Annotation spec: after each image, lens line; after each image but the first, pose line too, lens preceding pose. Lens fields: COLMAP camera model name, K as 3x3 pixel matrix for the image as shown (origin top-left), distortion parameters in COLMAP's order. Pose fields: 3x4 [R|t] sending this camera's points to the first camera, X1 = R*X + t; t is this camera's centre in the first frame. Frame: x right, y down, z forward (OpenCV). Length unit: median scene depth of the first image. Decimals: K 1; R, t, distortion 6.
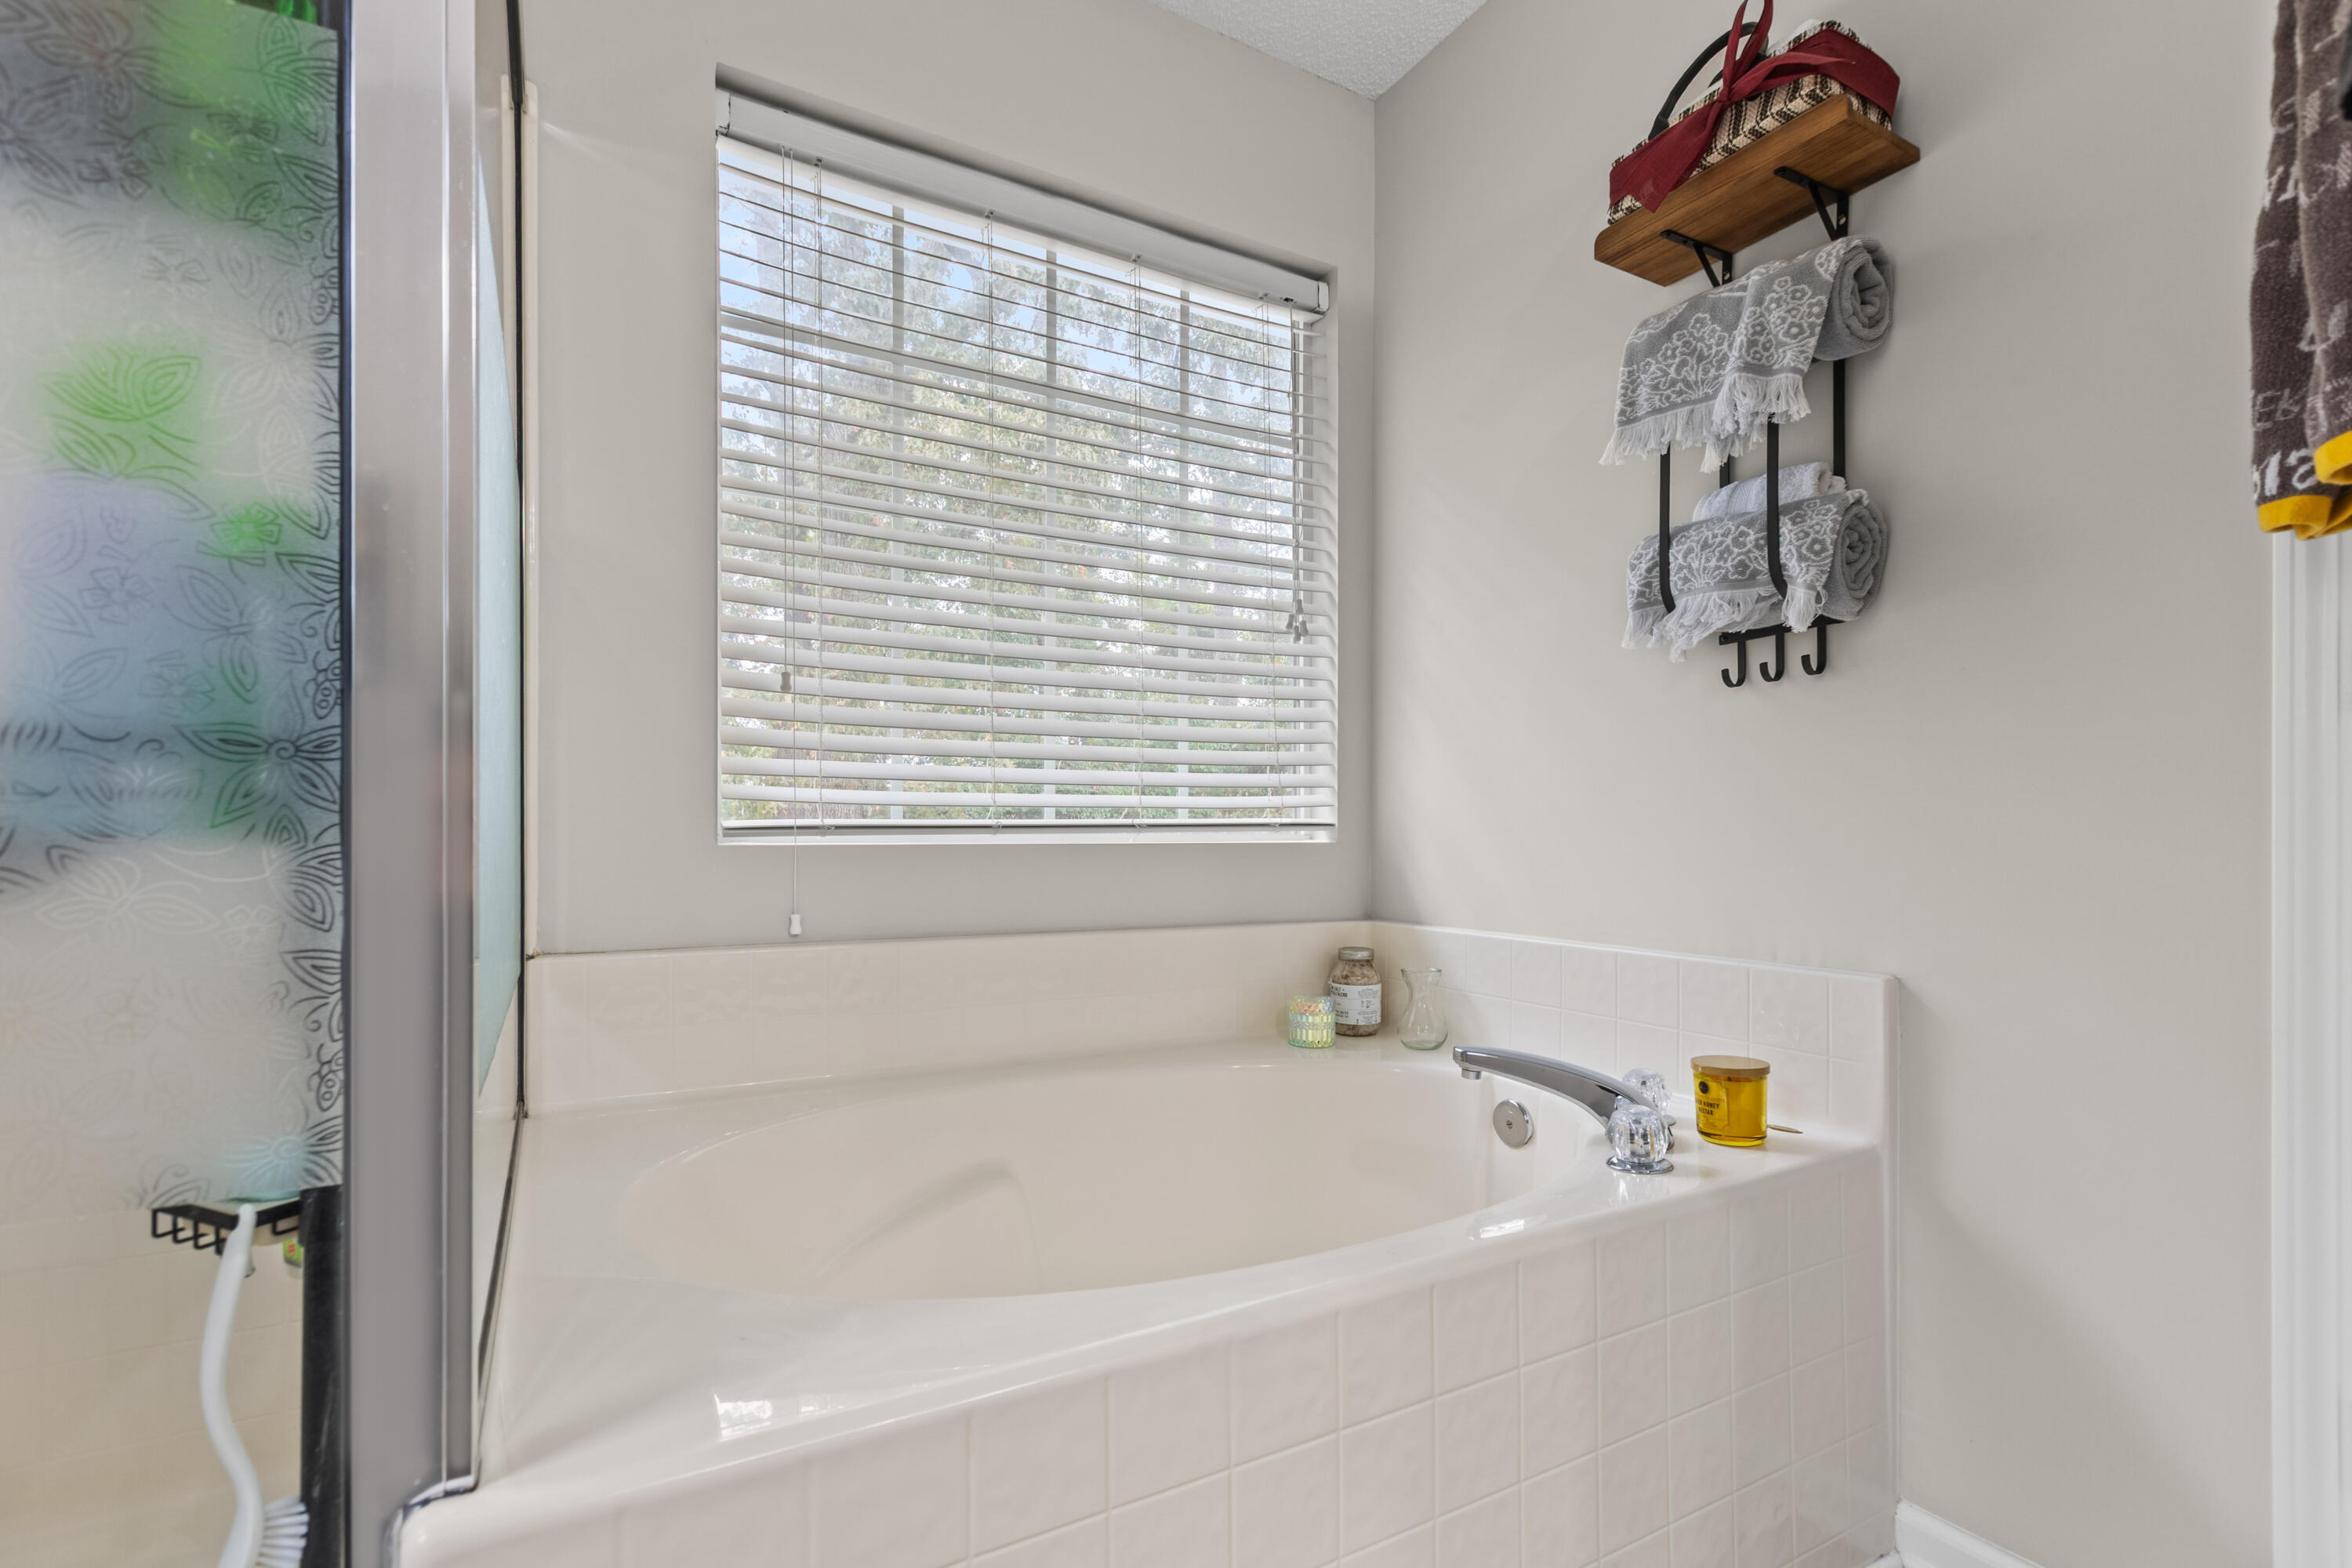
lens RADIAL K [[1061.3, 0, 1172.5], [0, 1061.3, 837.5], [0, 0, 1]] dist [-0.000096, 0.000041]
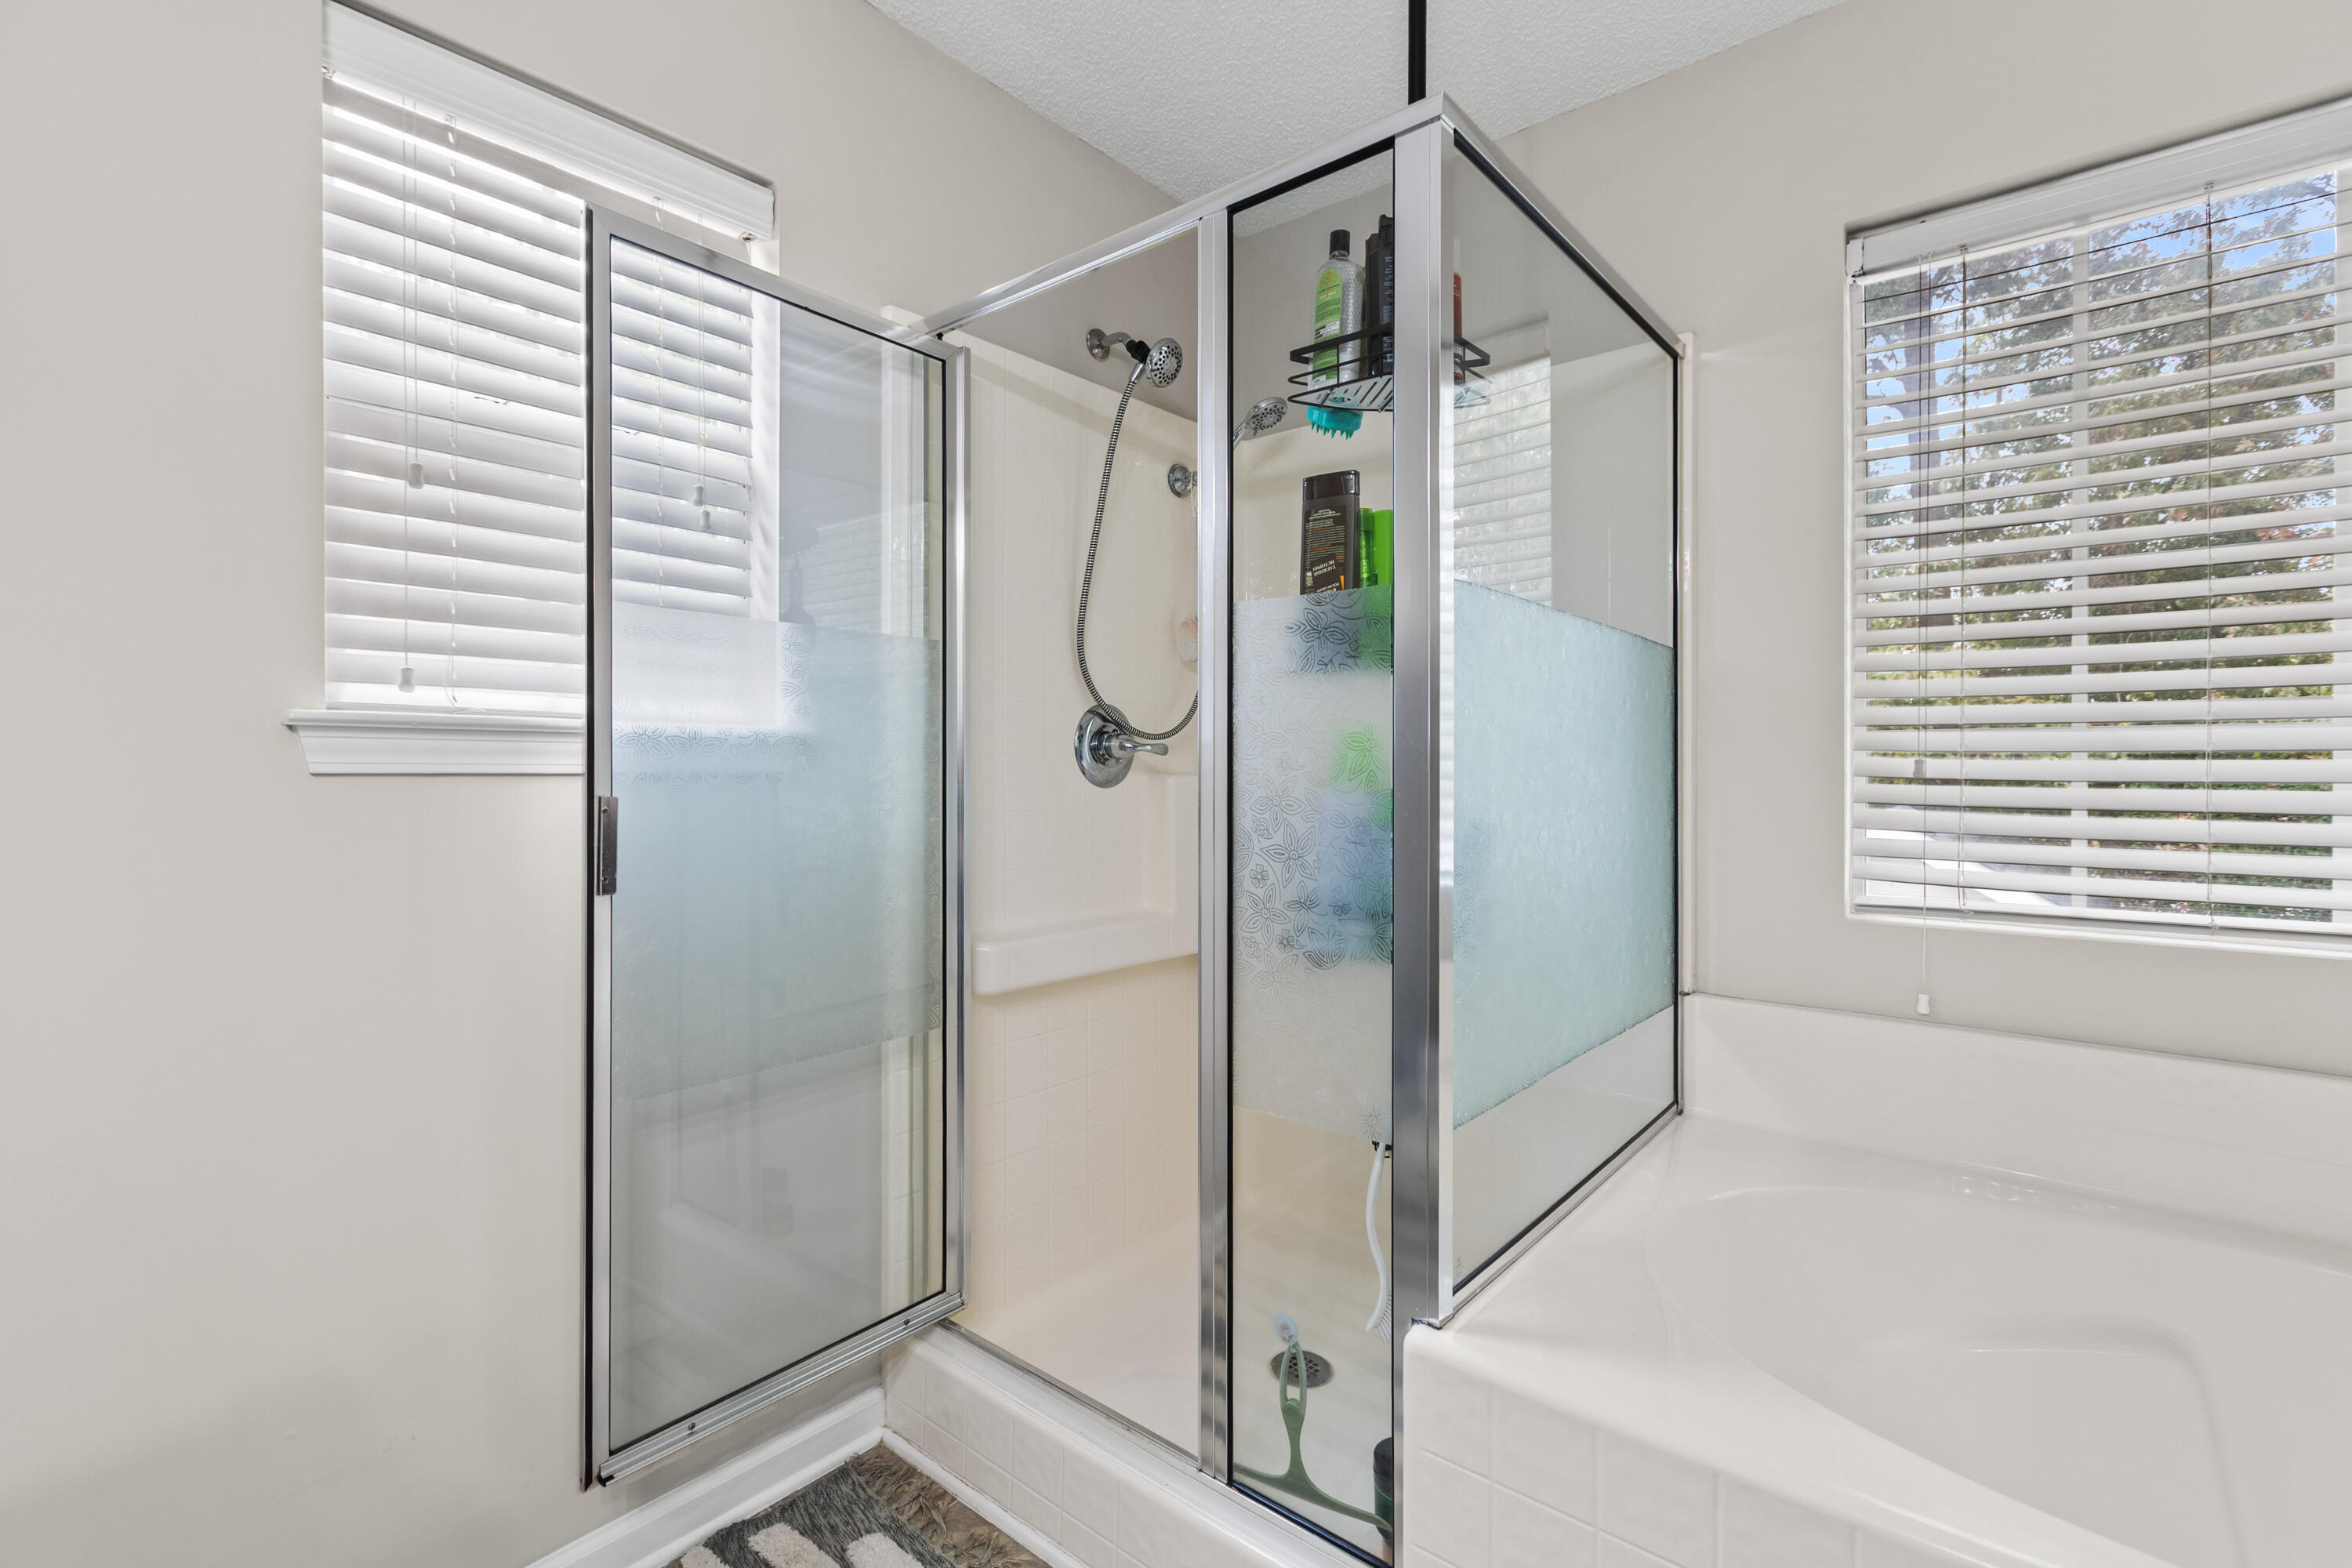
lens RADIAL K [[1068.5, 0, 1188.7], [0, 1068.5, 796.6], [0, 0, 1]] dist [-0.000447, -0.000087]
pose [[0.353117, 0.030210, -0.935091, 0.485436], [-0.007239, 0.999537, 0.029558, -0.198052], [0.935551, -0.003669, 0.353172, -0.041461]]
